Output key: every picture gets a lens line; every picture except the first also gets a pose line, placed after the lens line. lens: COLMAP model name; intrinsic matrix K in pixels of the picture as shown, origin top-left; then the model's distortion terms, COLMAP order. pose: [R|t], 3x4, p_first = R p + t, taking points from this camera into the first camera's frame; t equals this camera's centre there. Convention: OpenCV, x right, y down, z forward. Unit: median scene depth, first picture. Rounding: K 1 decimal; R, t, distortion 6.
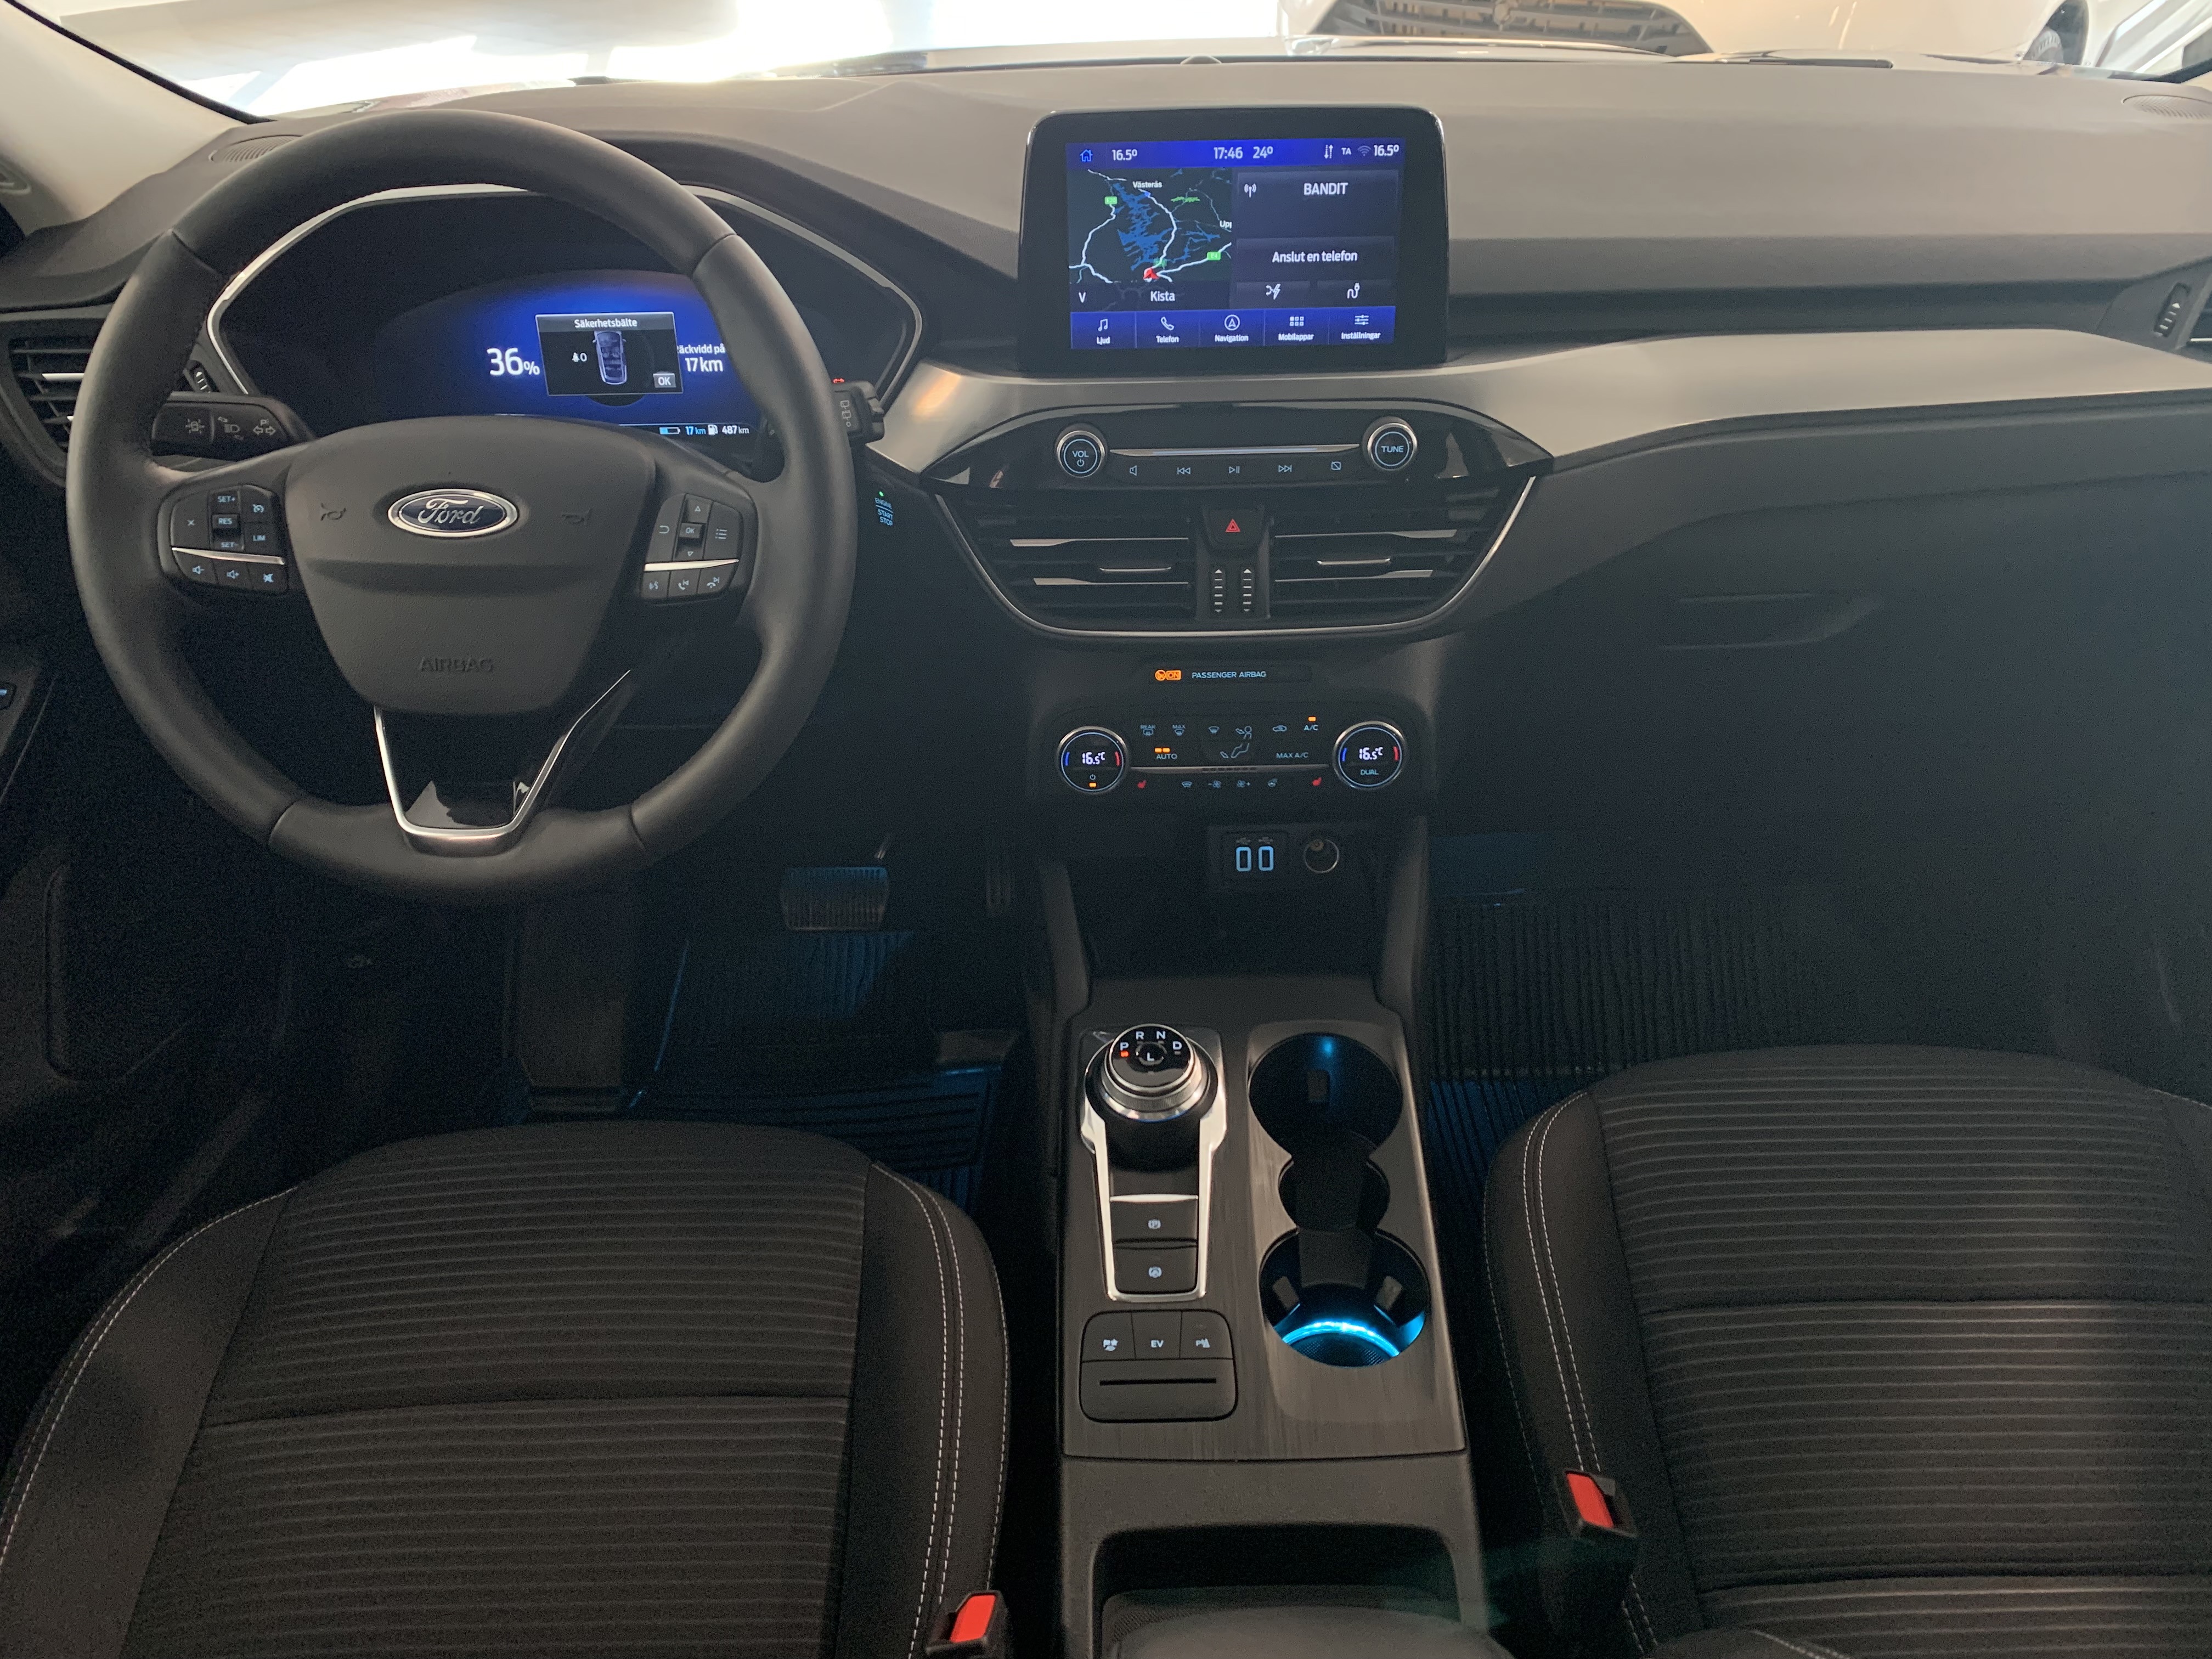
lens RADIAL K [[1676.7, 0, 1106.0], [0, 1676.7, 829.5], [0, 0, 1]] dist [0.032618, -0.089430]
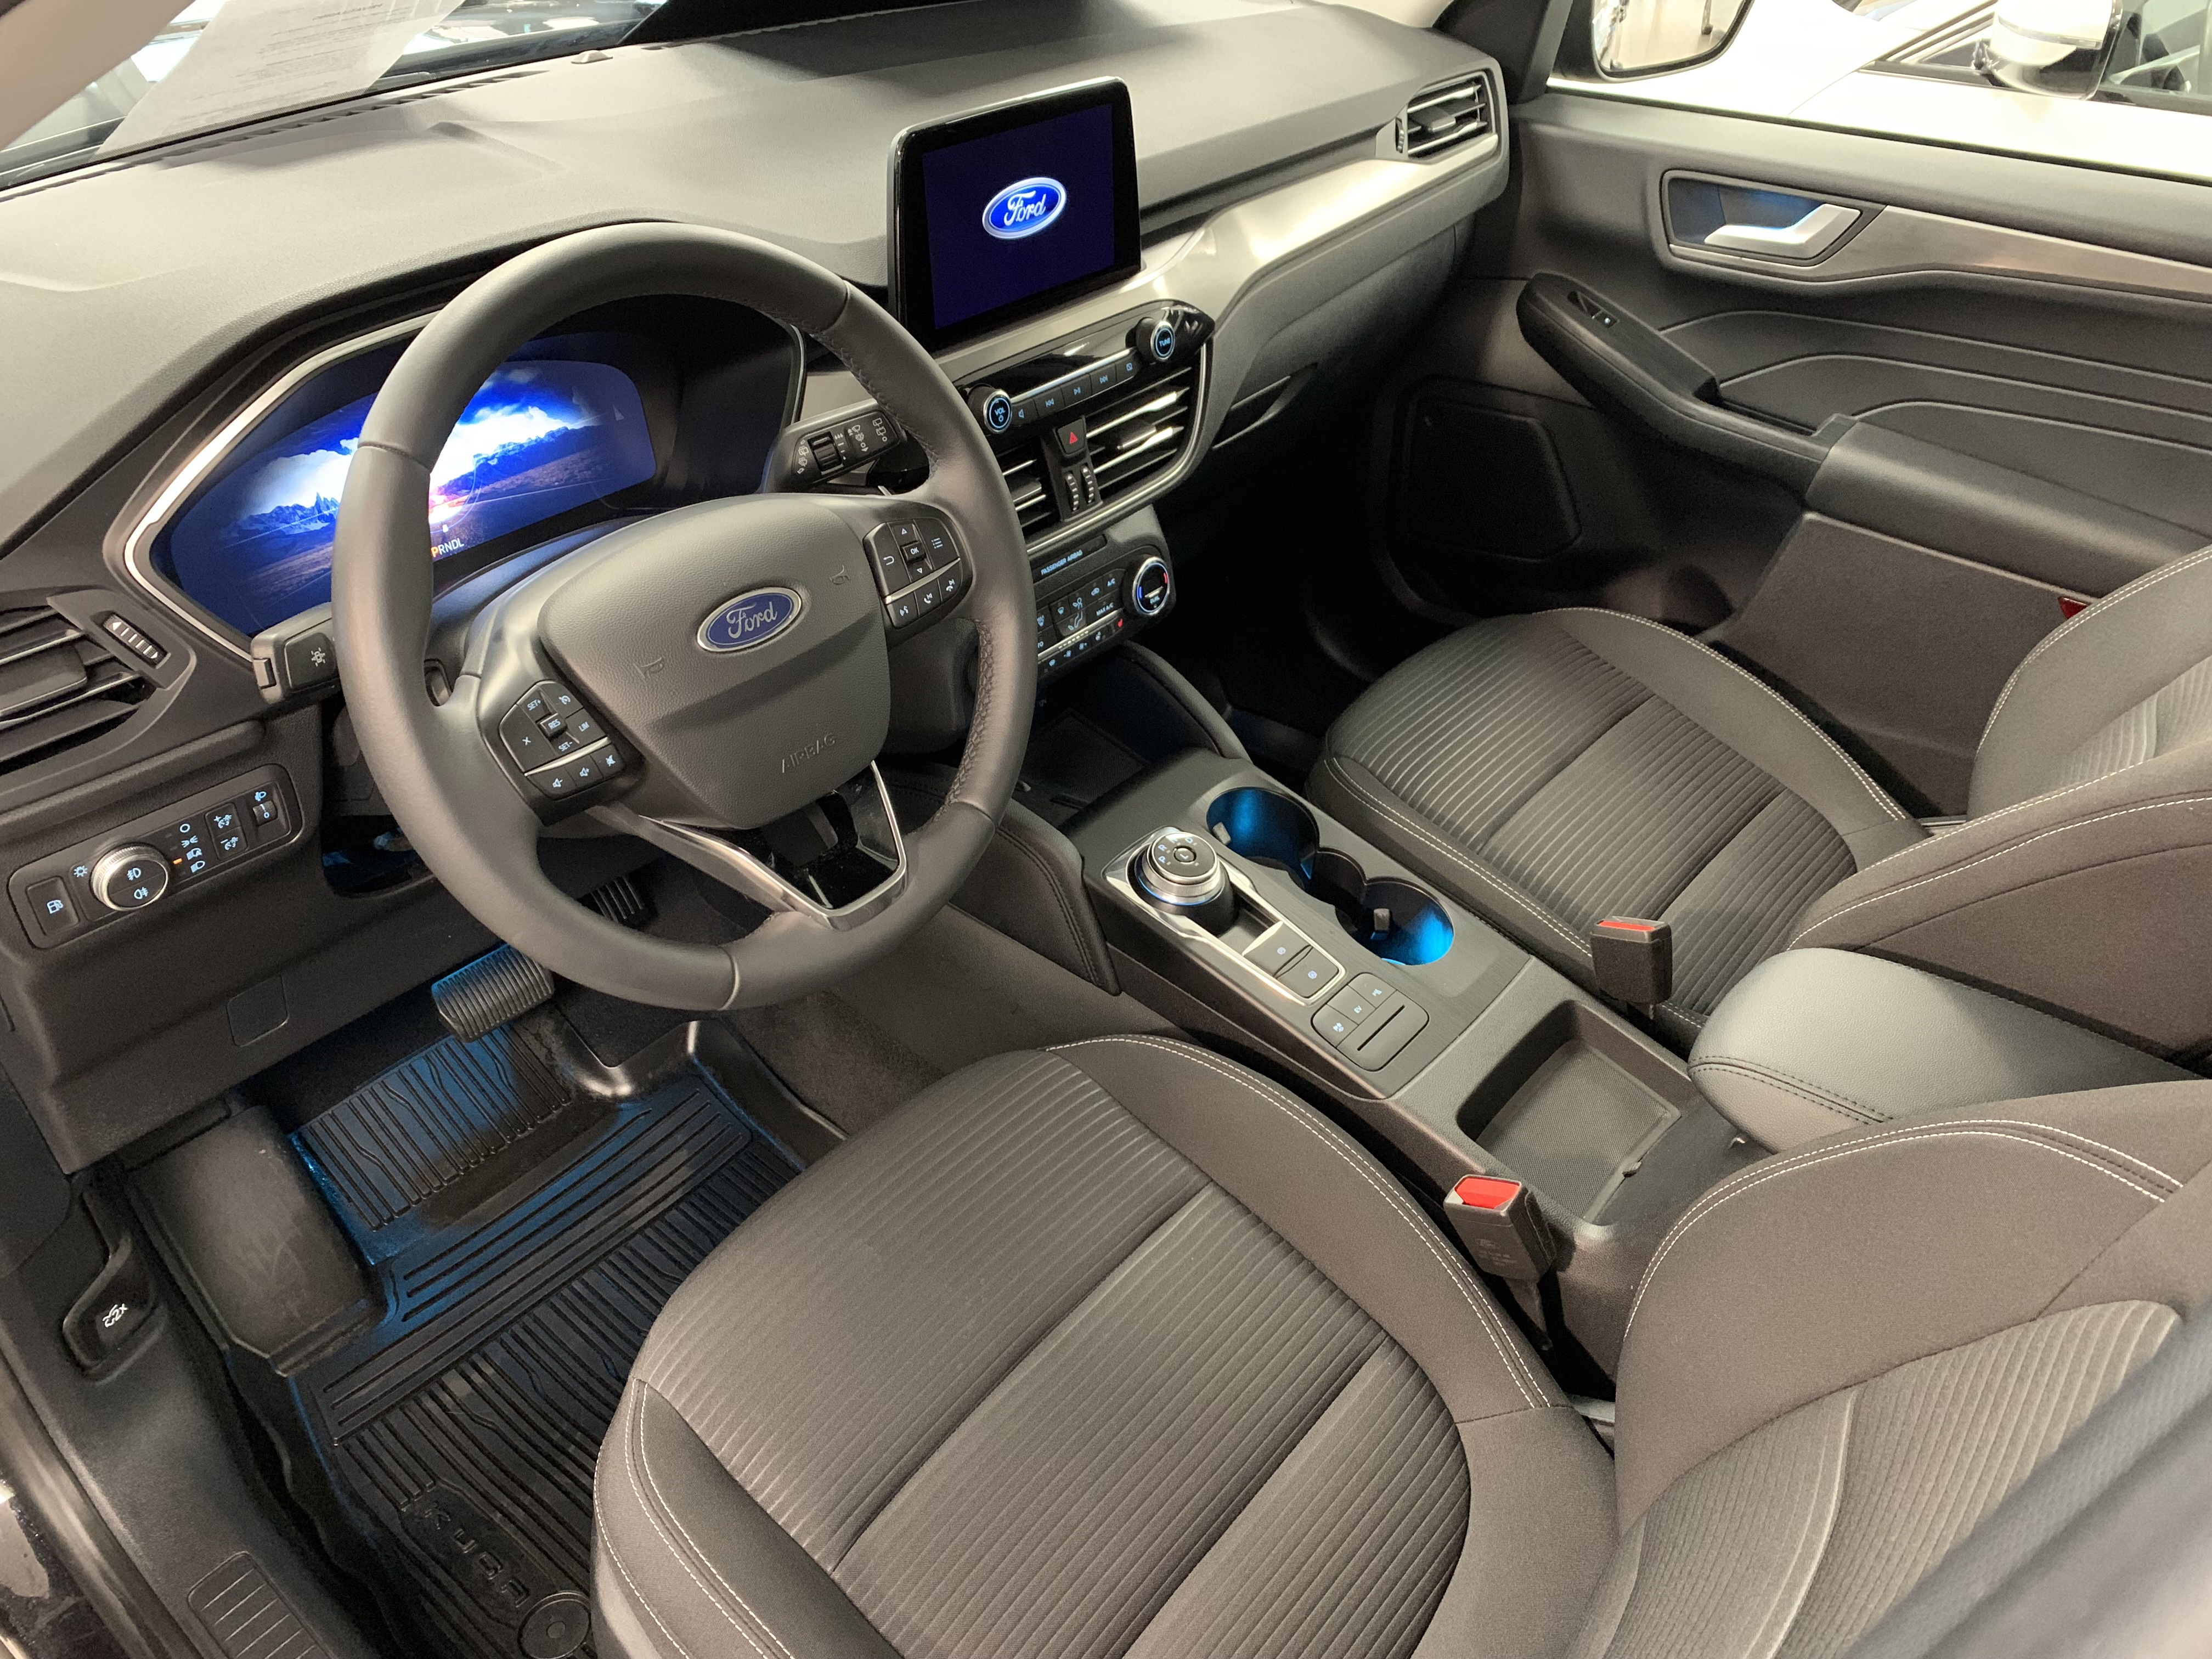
lens RADIAL K [[1676.7, 0, 1106.0], [0, 1676.7, 829.5], [0, 0, 1]] dist [0.032618, -0.089430]
pose [[0.638417, -0.426323, 0.640837, -0.838732], [0.382482, 0.898235, 0.216522, -0.183360], [-0.667930, 0.106877, 0.736510, 0.108195]]
